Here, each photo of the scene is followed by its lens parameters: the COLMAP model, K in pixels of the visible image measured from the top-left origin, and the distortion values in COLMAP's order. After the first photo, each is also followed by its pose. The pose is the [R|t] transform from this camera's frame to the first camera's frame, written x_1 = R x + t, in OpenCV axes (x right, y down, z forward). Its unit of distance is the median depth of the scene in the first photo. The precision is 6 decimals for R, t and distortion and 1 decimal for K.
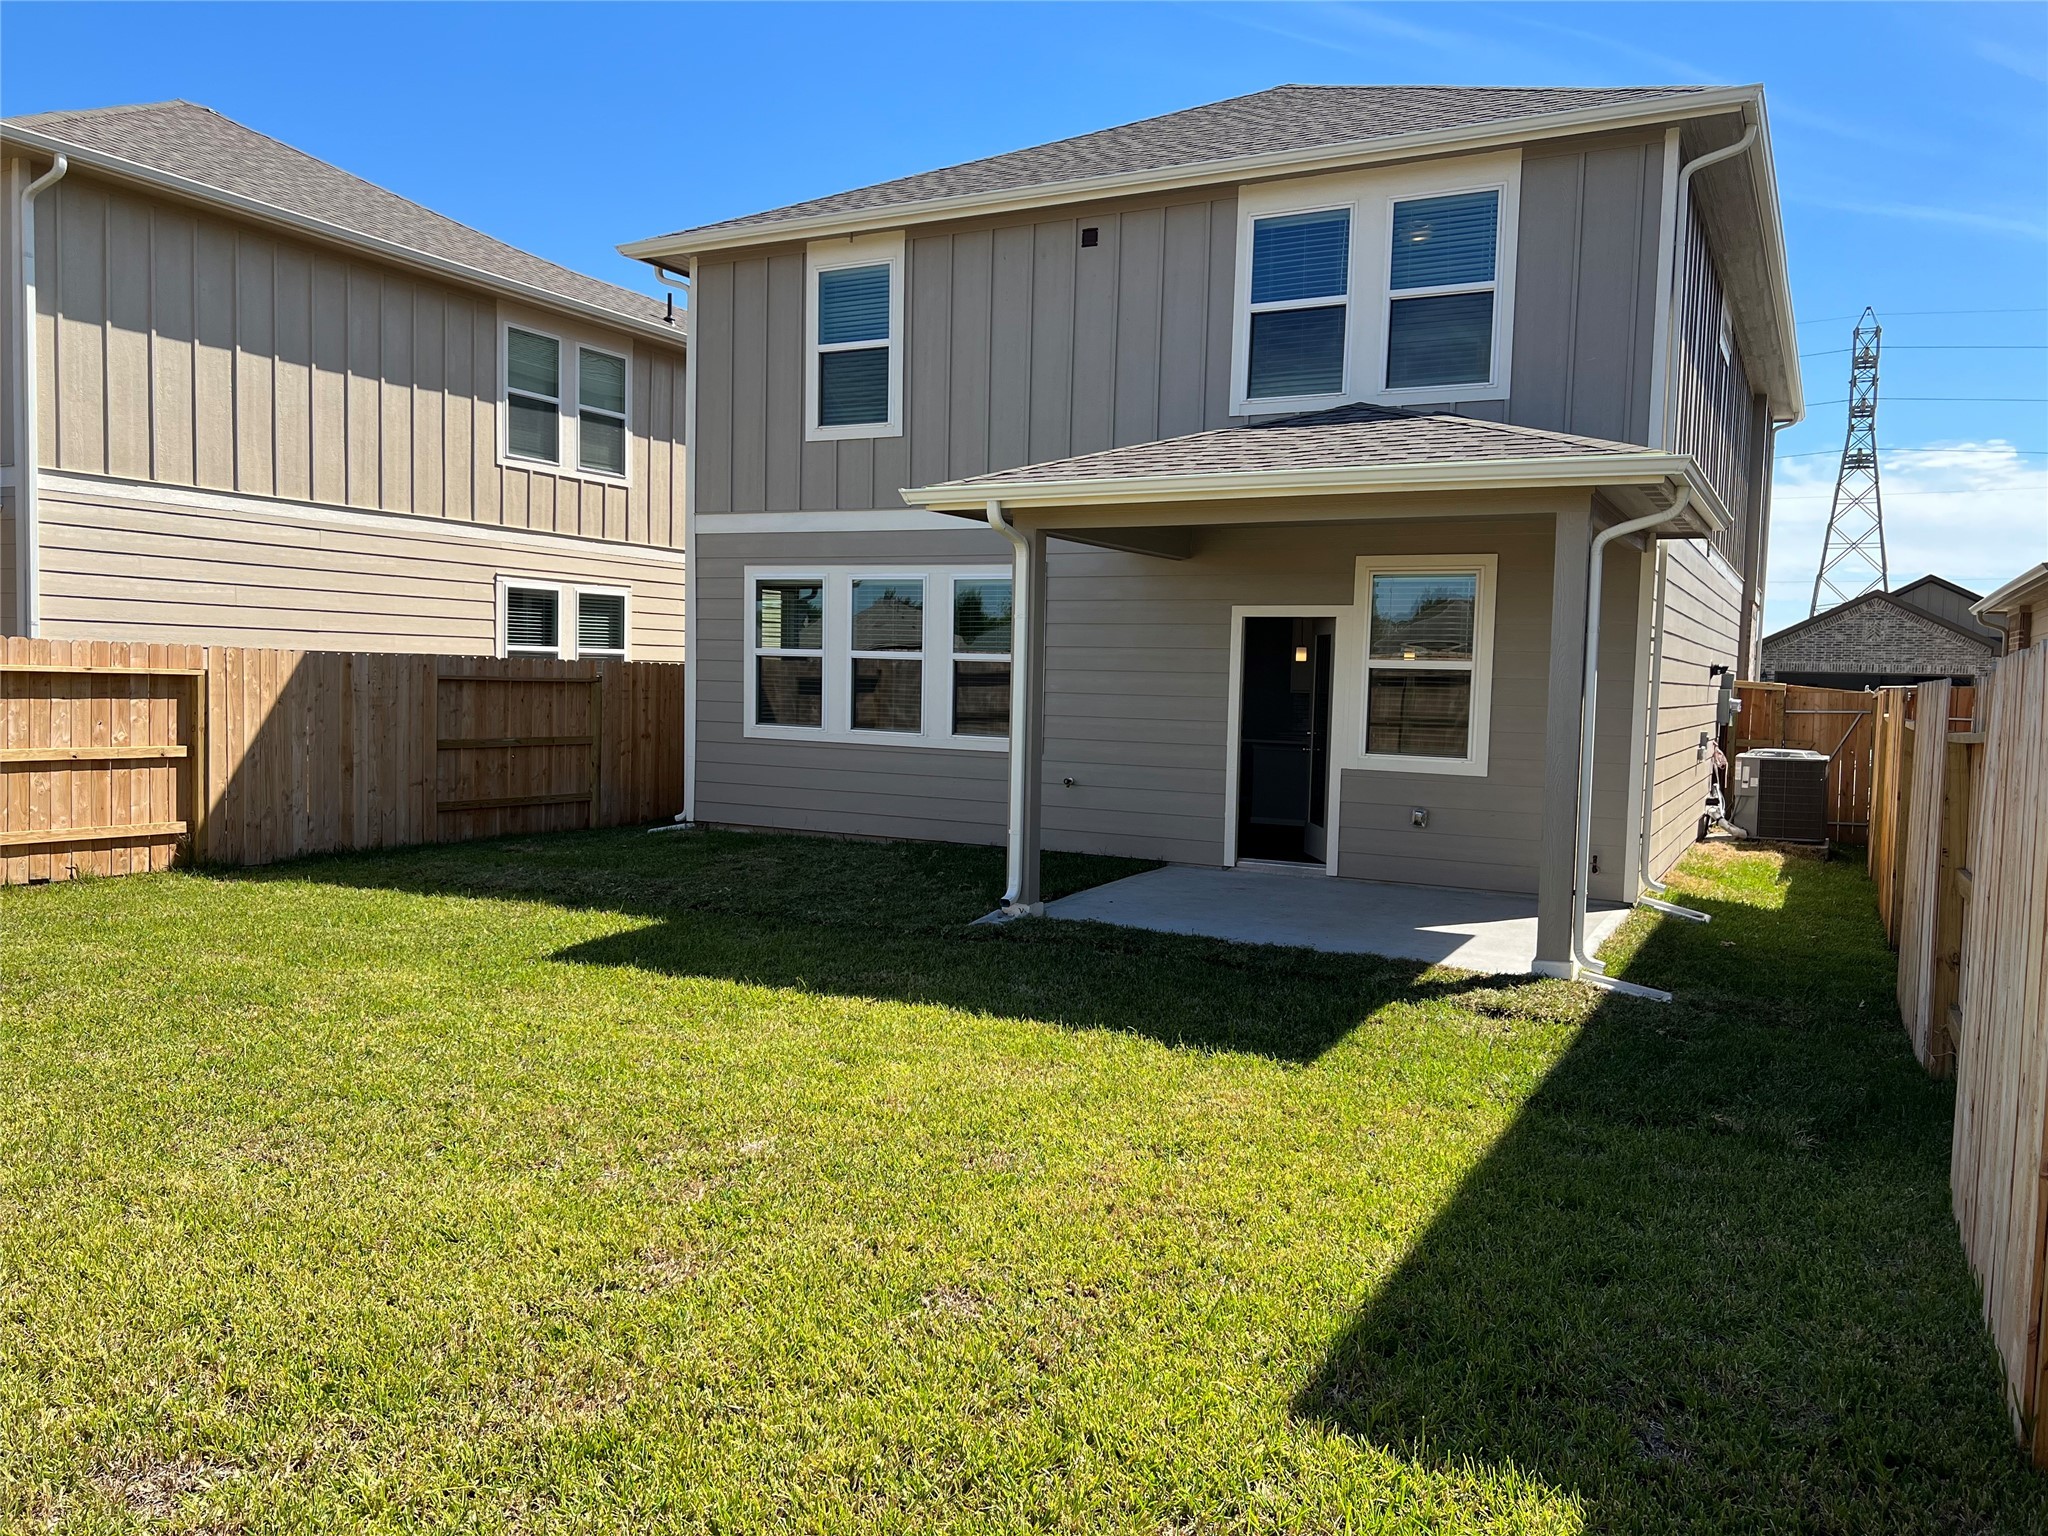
lens RADIAL K [[1562.3, 0, 1128.8], [0, 1562.3, 799.1], [0, 0, 1]] dist [0.002811, -0.003850]
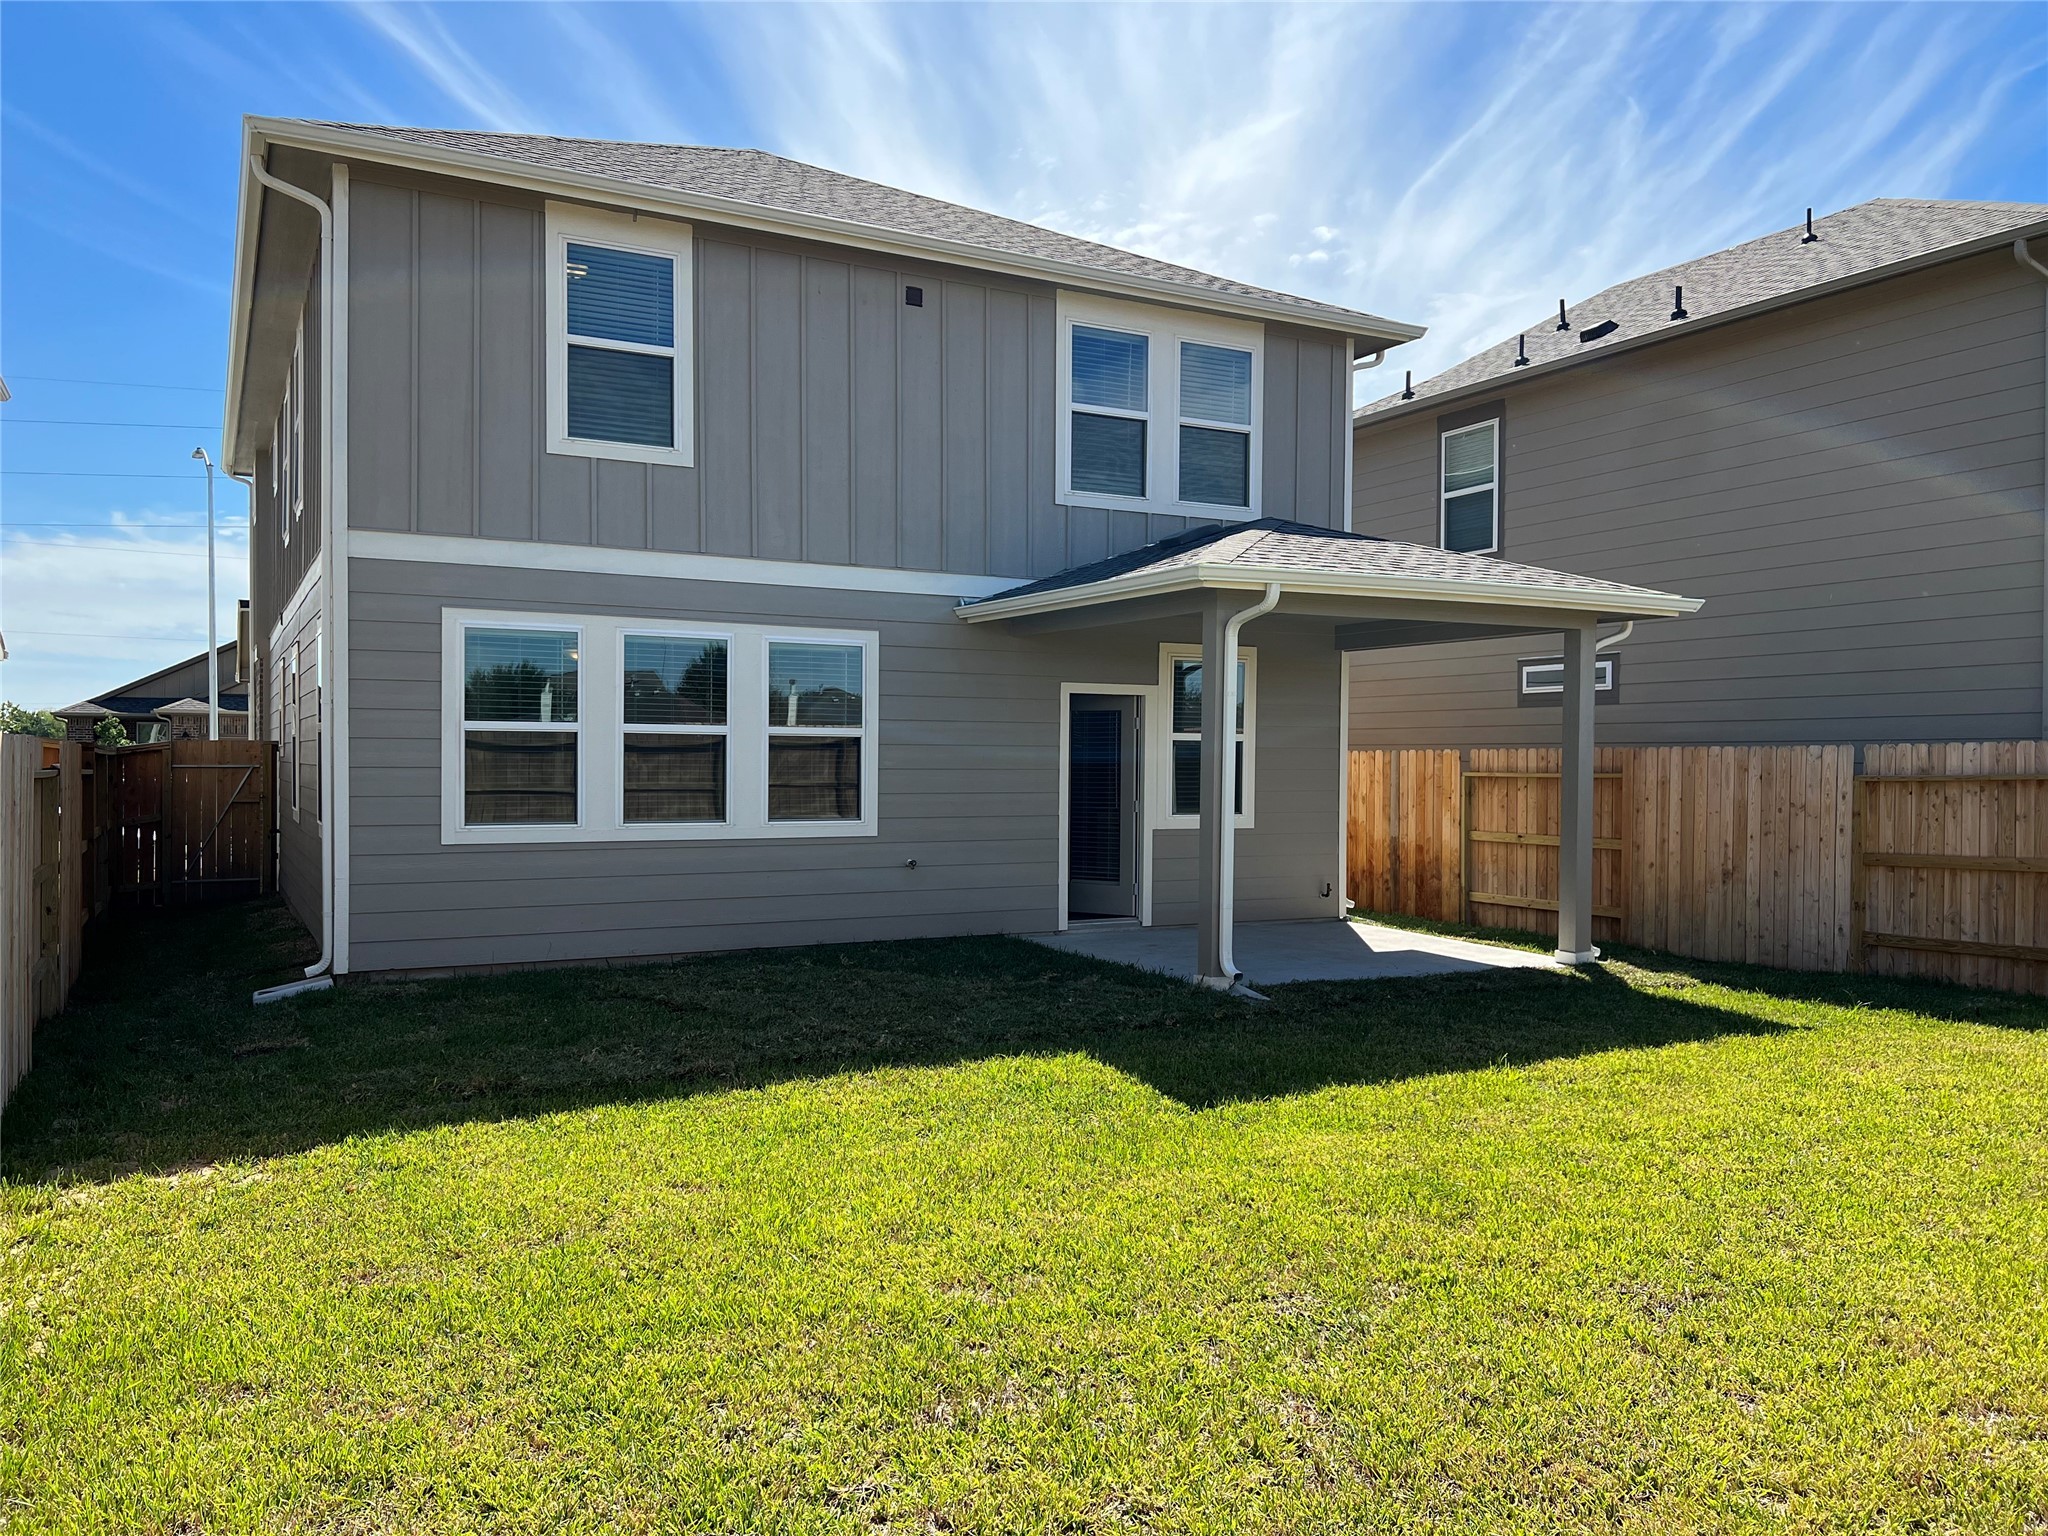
lens RADIAL K [[1562.3, 0, 1027.7], [0, 1562.3, 764.7], [0, 0, 1]] dist [0.002811, -0.003850]
pose [[0.550199, -0.028939, 0.834532, -0.746555], [0.067901, 0.997640, -0.010171, -0.053649], [-0.832268, 0.062261, 0.550866, 0.402203]]
